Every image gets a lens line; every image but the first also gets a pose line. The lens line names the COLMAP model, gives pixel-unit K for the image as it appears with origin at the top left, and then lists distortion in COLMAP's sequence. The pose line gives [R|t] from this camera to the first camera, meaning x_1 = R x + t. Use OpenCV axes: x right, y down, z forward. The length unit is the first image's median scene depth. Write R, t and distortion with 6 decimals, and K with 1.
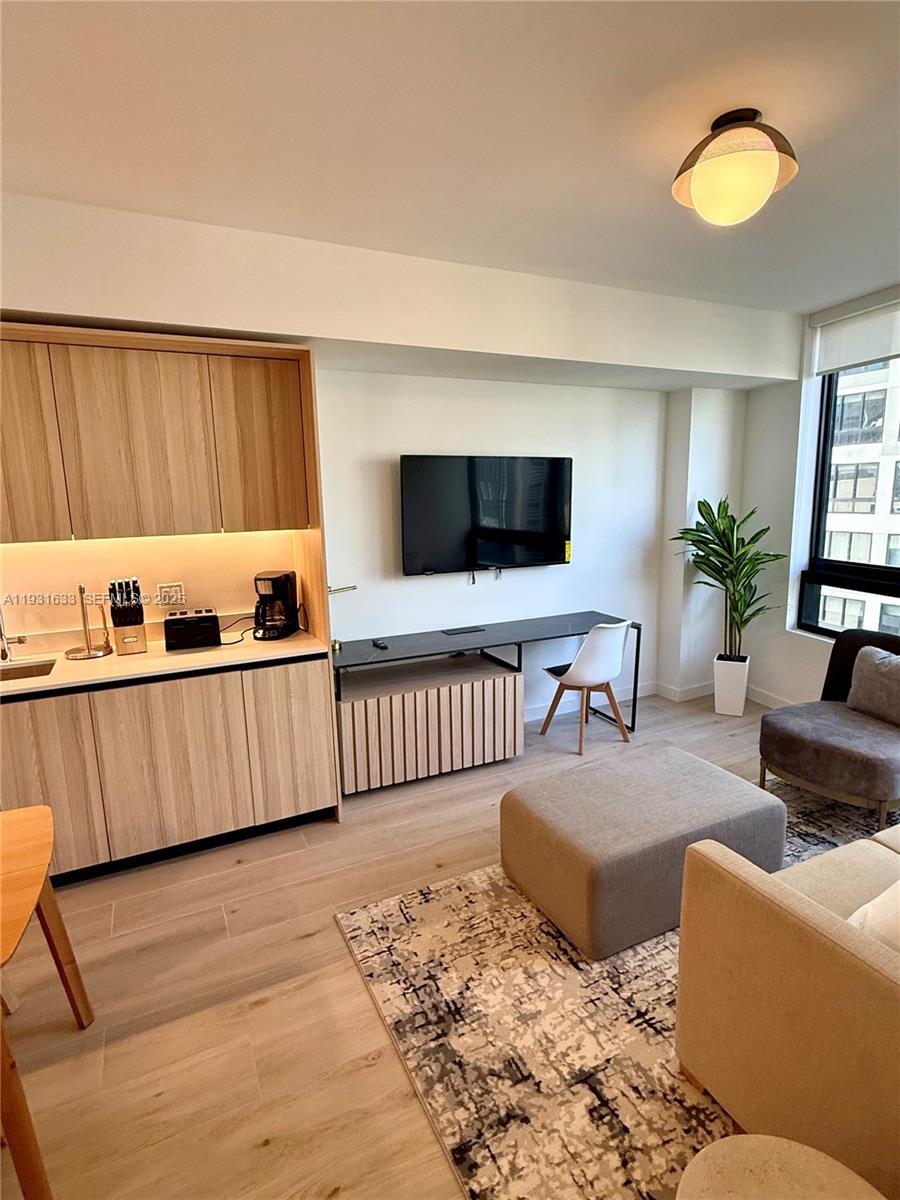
lens RADIAL K [[619.2, 0, 454.7], [0, 619.2, 601.0], [0, 0, 1]] dist [-0.004917, -0.000563]
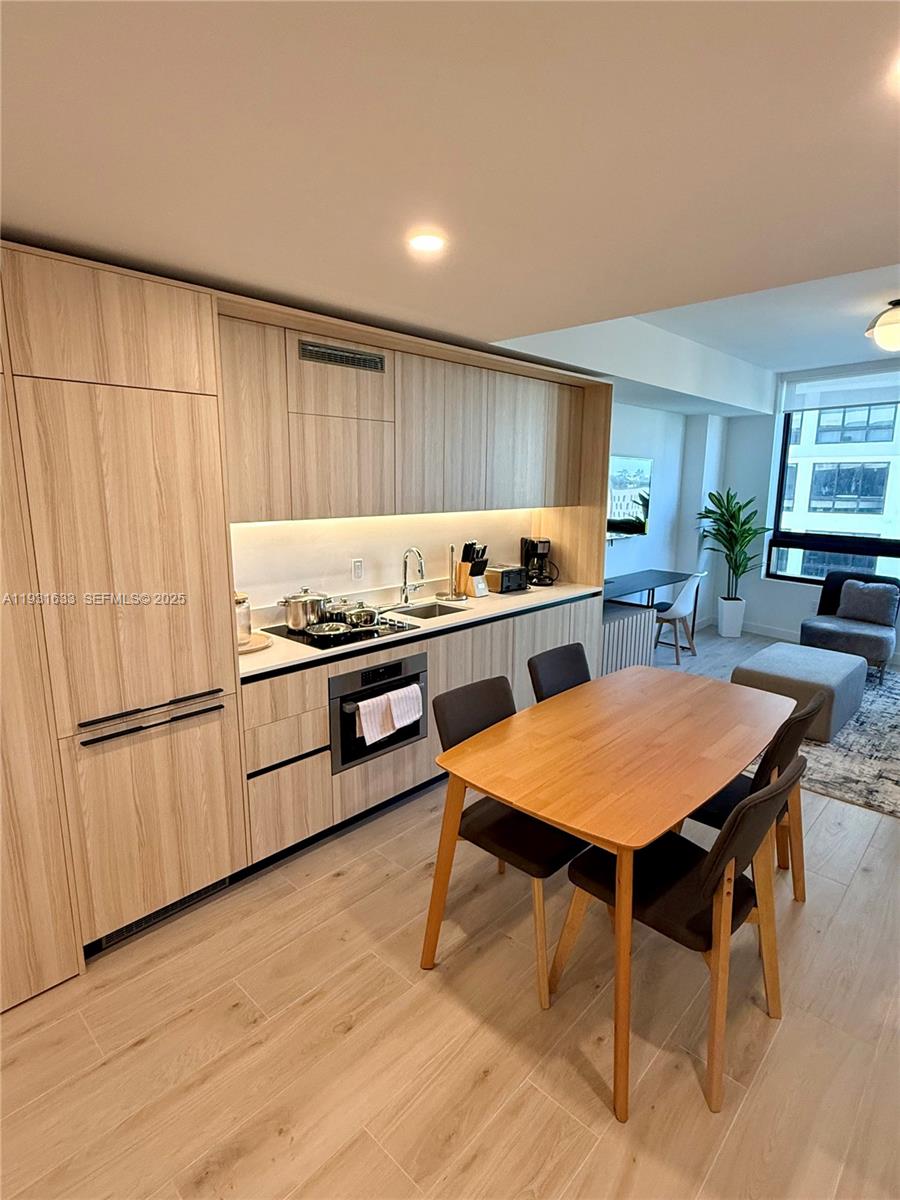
lens RADIAL K [[619.2, 0, 444.7], [0, 619.2, 598.6], [0, 0, 1]] dist [-0.004917, -0.000563]
pose [[0.940688, -0.036097, 0.337346, -0.998706], [0.032616, 0.999340, 0.015984, 0.063134], [-0.337701, -0.004033, 0.941245, -0.232901]]
